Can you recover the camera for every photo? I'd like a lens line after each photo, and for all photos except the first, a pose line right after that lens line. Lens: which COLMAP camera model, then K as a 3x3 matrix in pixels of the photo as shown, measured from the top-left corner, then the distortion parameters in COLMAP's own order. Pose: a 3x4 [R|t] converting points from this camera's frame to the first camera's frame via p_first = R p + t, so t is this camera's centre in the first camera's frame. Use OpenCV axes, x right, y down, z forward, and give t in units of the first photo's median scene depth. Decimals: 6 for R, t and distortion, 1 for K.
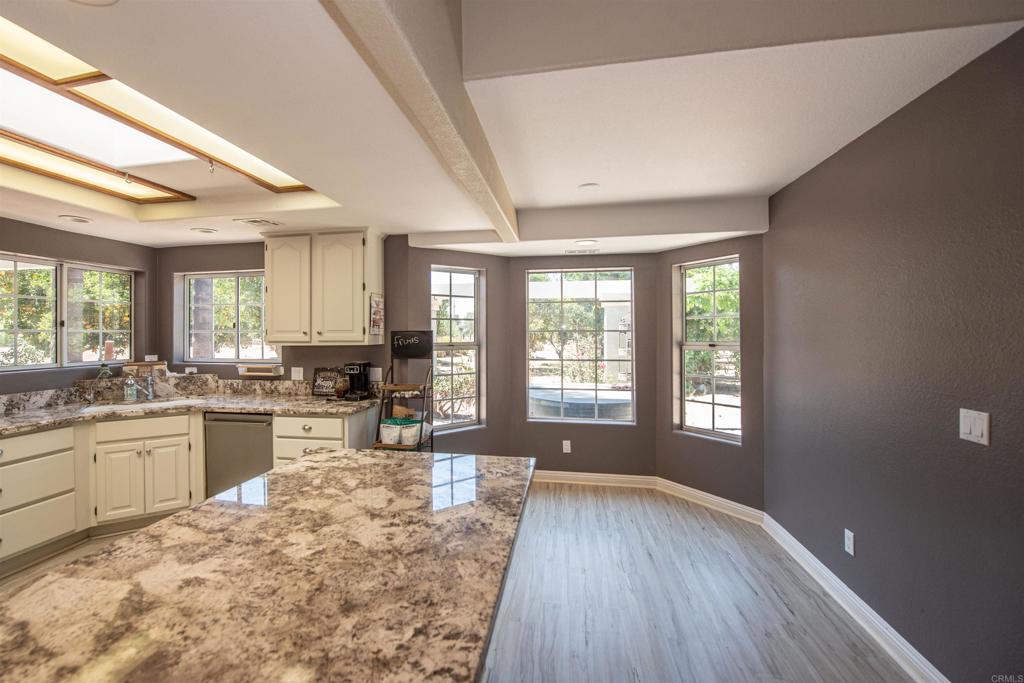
lens RADIAL K [[413.9, 0, 496.3], [0, 413.9, 332.1], [0, 0, 1]] dist [-0.017989, -0.001664]
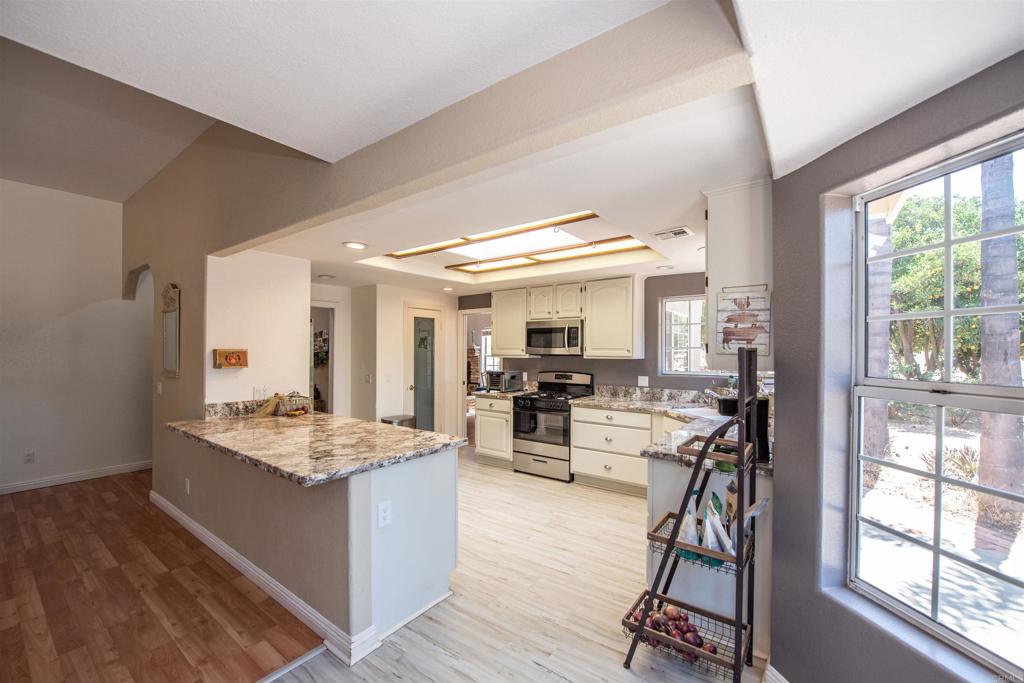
lens RADIAL K [[413.9, 0, 512.8], [0, 413.9, 347.1], [0, 0, 1]] dist [-0.017989, -0.001664]
pose [[-0.443125, -0.001493, -0.896459, 0.586232], [0.005312, 0.999977, -0.004291, -0.004217], [0.896444, -0.006663, -0.443106, 1.447257]]
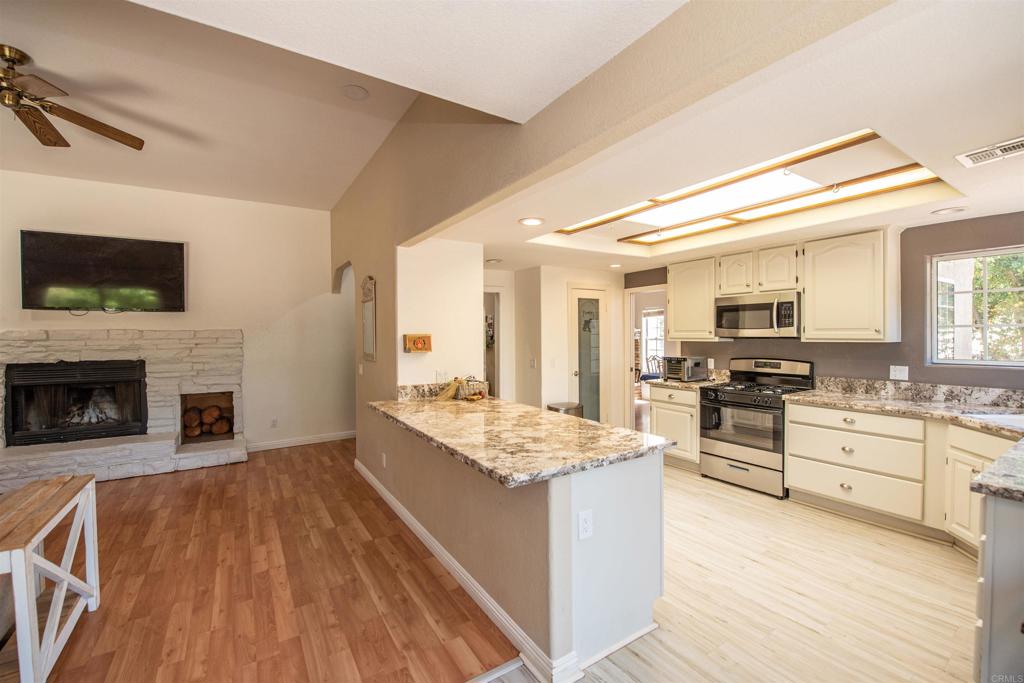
lens RADIAL K [[413.9, 0, 486.6], [0, 413.9, 335.6], [0, 0, 1]] dist [-0.017989, -0.001664]
pose [[-0.756338, 0.014409, -0.654023, 0.540563], [0.016831, 0.999855, 0.002564, -0.003048], [0.653965, -0.009069, -0.756471, 1.253879]]
